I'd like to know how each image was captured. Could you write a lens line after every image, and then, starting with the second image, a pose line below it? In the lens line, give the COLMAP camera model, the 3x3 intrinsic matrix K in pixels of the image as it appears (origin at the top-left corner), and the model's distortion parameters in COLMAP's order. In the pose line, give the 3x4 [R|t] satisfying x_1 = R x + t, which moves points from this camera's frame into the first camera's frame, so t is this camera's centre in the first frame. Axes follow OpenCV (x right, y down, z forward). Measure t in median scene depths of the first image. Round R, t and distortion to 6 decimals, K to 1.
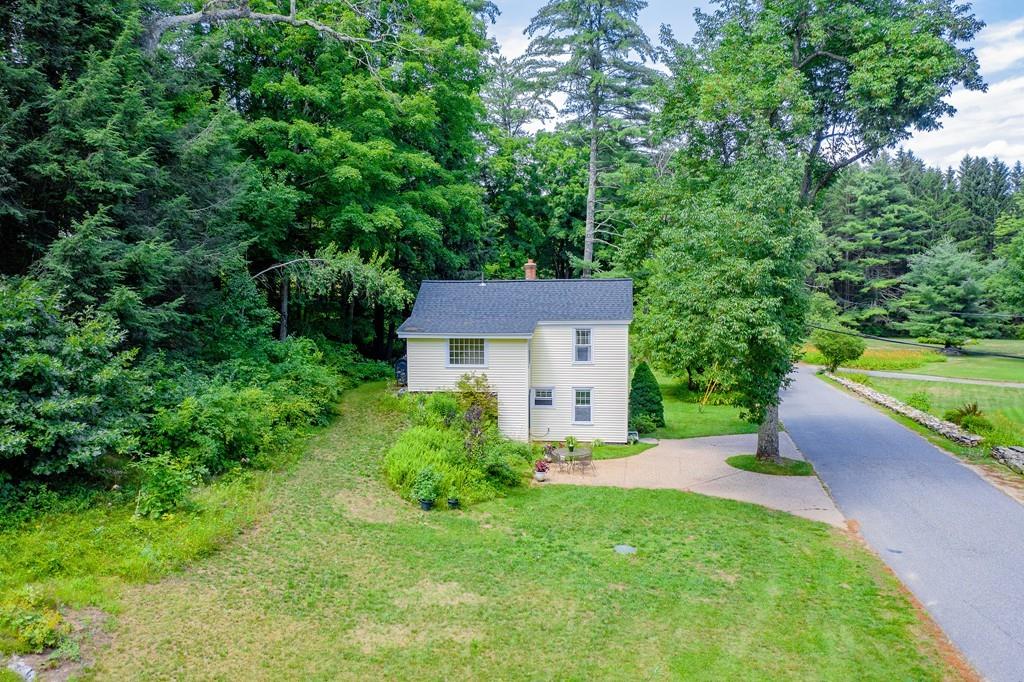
lens RADIAL K [[795.4, 0, 503.8], [0, 795.4, 343.1], [0, 0, 1]] dist [-0.013752, -0.006301]
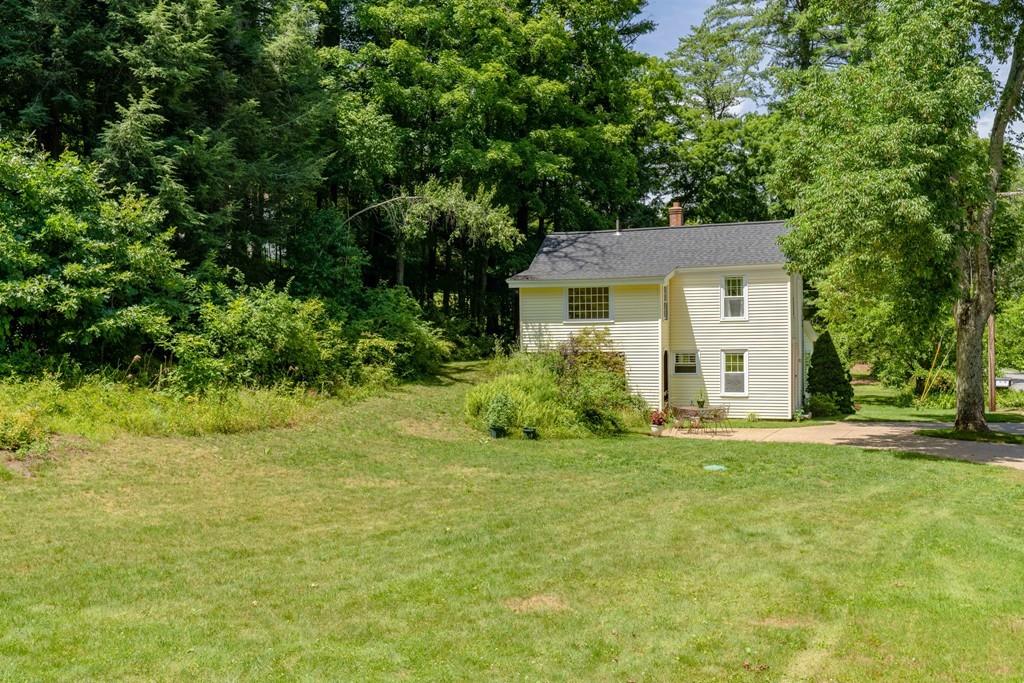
lens RADIAL K [[986.7, 0, 518.3], [0, 986.7, 335.3], [0, 0, 1]] dist [-0.000297, 0.000000]
pose [[0.977109, -0.003072, -0.212716, 0.106534], [-0.012324, 0.997399, -0.071014, 0.124304], [0.212381, 0.072009, 0.974530, -0.022689]]
